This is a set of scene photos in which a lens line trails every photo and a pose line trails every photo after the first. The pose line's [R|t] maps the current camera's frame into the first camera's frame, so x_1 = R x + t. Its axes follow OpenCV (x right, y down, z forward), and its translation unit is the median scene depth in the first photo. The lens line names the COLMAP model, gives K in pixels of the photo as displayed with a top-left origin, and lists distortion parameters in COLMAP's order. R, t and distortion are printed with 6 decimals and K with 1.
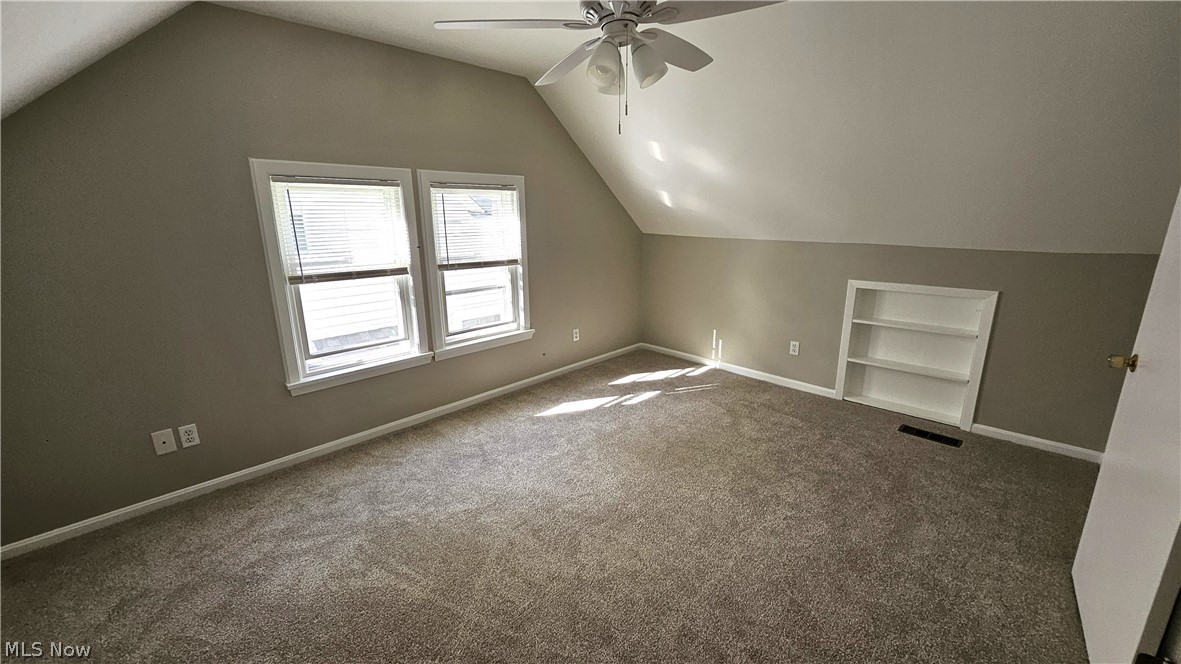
lens RADIAL K [[466.4, 0, 588.3], [0, 466.4, 329.4], [0, 0, 1]] dist [0.010606, -0.002631]
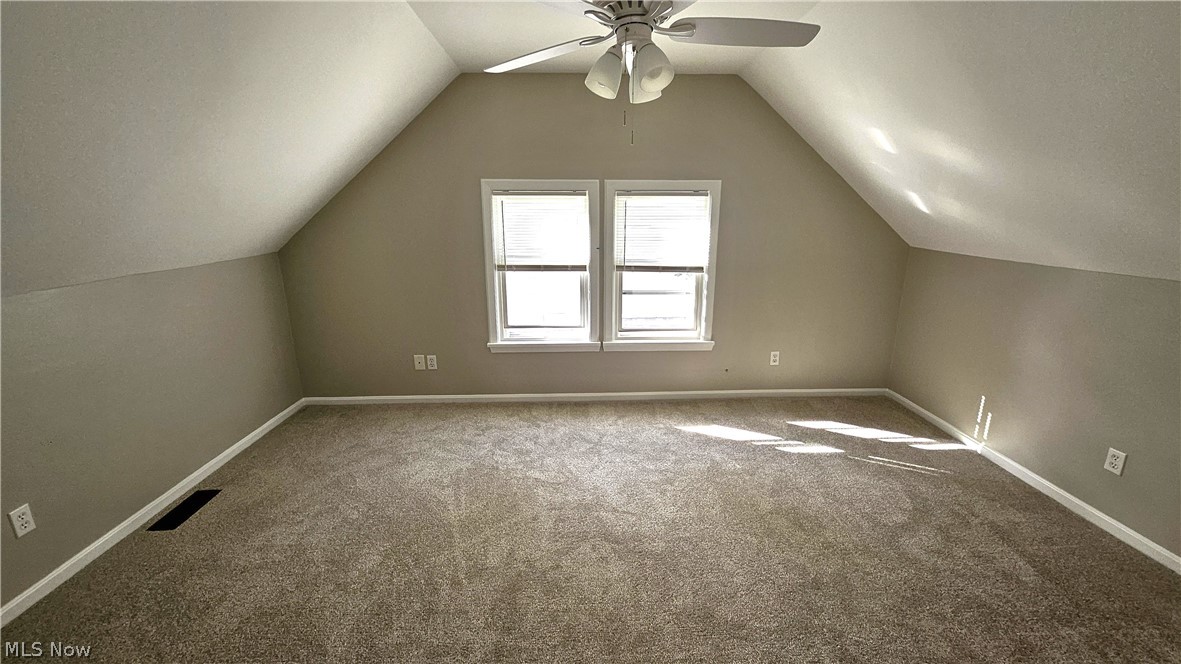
lens RADIAL K [[466.4, 0, 587.9], [0, 466.4, 330.4], [0, 0, 1]] dist [0.010606, -0.002631]
pose [[0.727211, 0.177879, -0.662966, 0.385476], [-0.172243, 0.982225, 0.074604, -0.058724], [0.664452, 0.059938, 0.744923, 0.147076]]
